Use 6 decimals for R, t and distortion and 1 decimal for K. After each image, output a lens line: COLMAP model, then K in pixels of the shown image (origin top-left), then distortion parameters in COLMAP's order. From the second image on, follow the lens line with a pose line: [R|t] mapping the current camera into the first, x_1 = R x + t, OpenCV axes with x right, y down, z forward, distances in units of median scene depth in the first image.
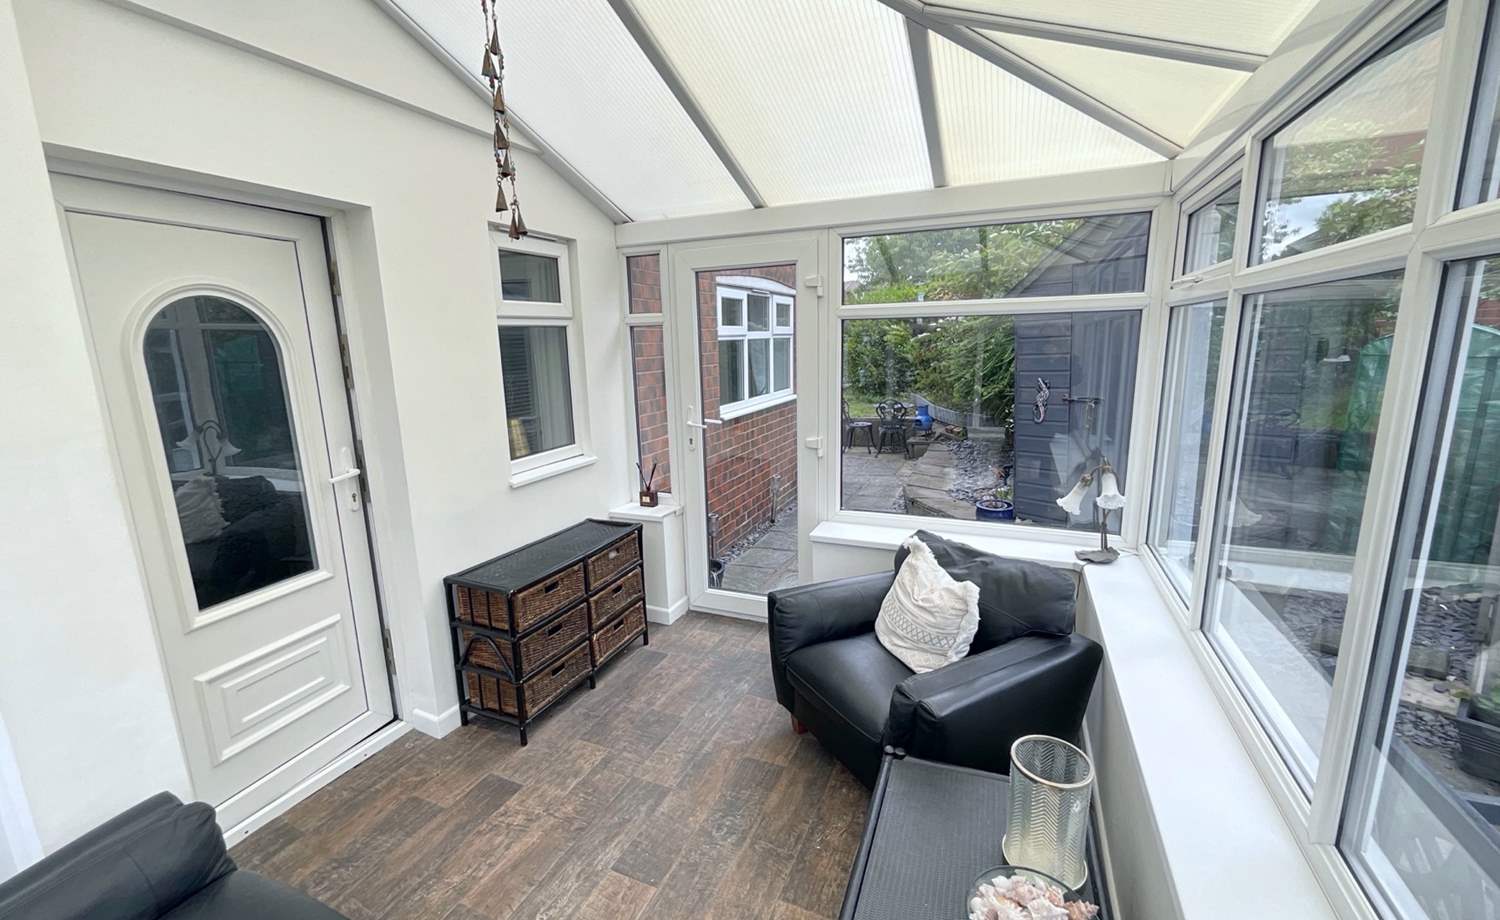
lens RADIAL K [[609.7, 0, 747.5], [0, 609.7, 457.4], [0, 0, 1]] dist [-0.000403, 0.001745]
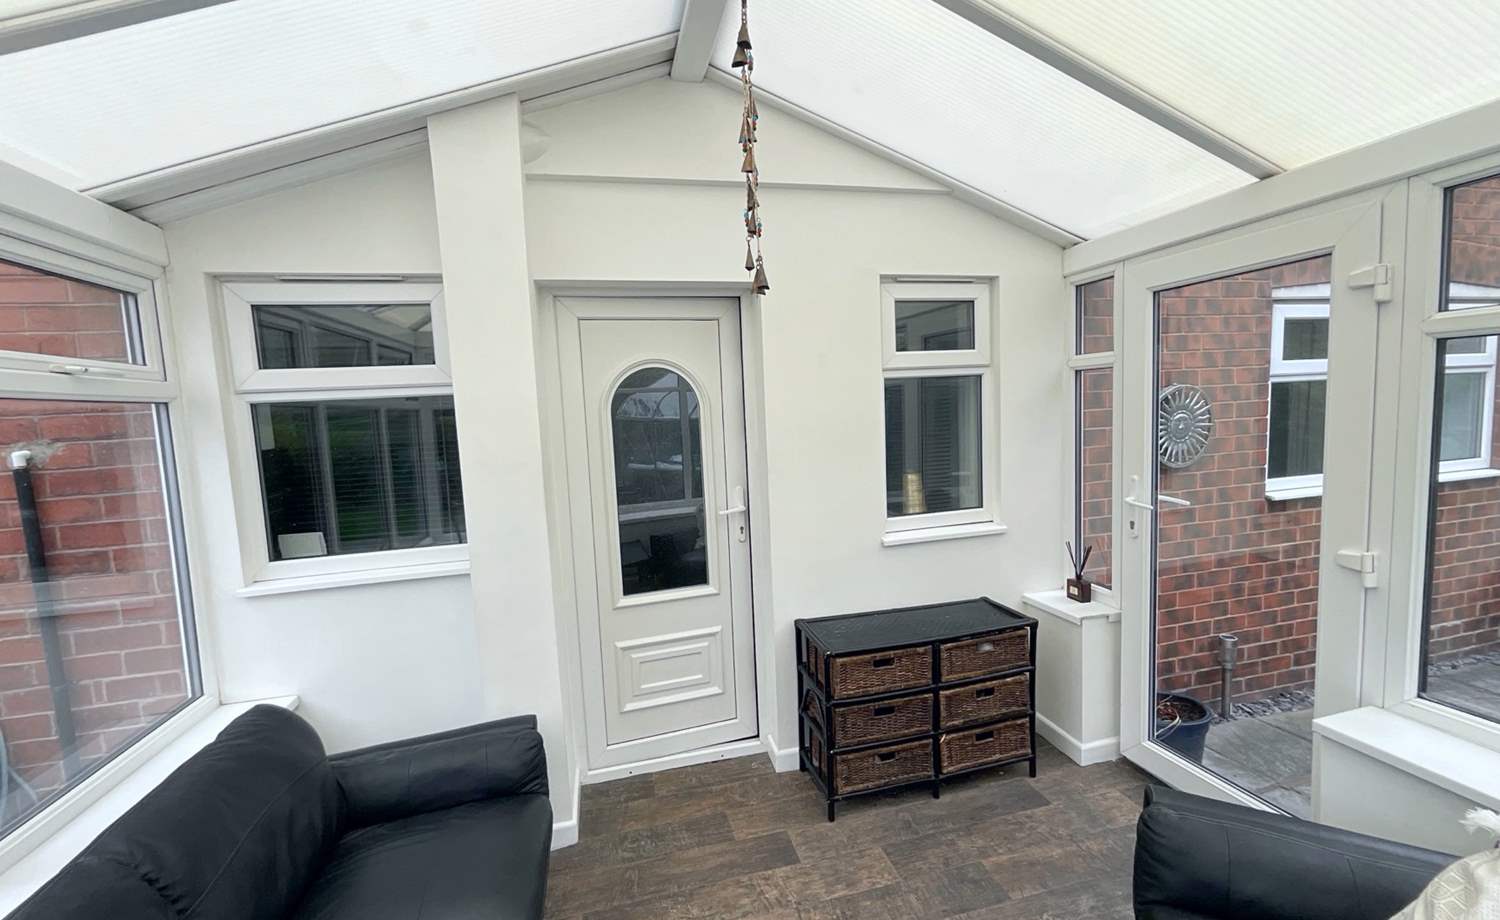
lens RADIAL K [[609.7, 0, 751.8], [0, 609.7, 460.9], [0, 0, 1]] dist [-0.000403, 0.001745]
pose [[0.617460, 0.066593, -0.783778, 0.227114], [-0.122000, 0.992460, -0.011788, -0.045754], [0.777083, 0.102900, 0.620929, 0.233971]]
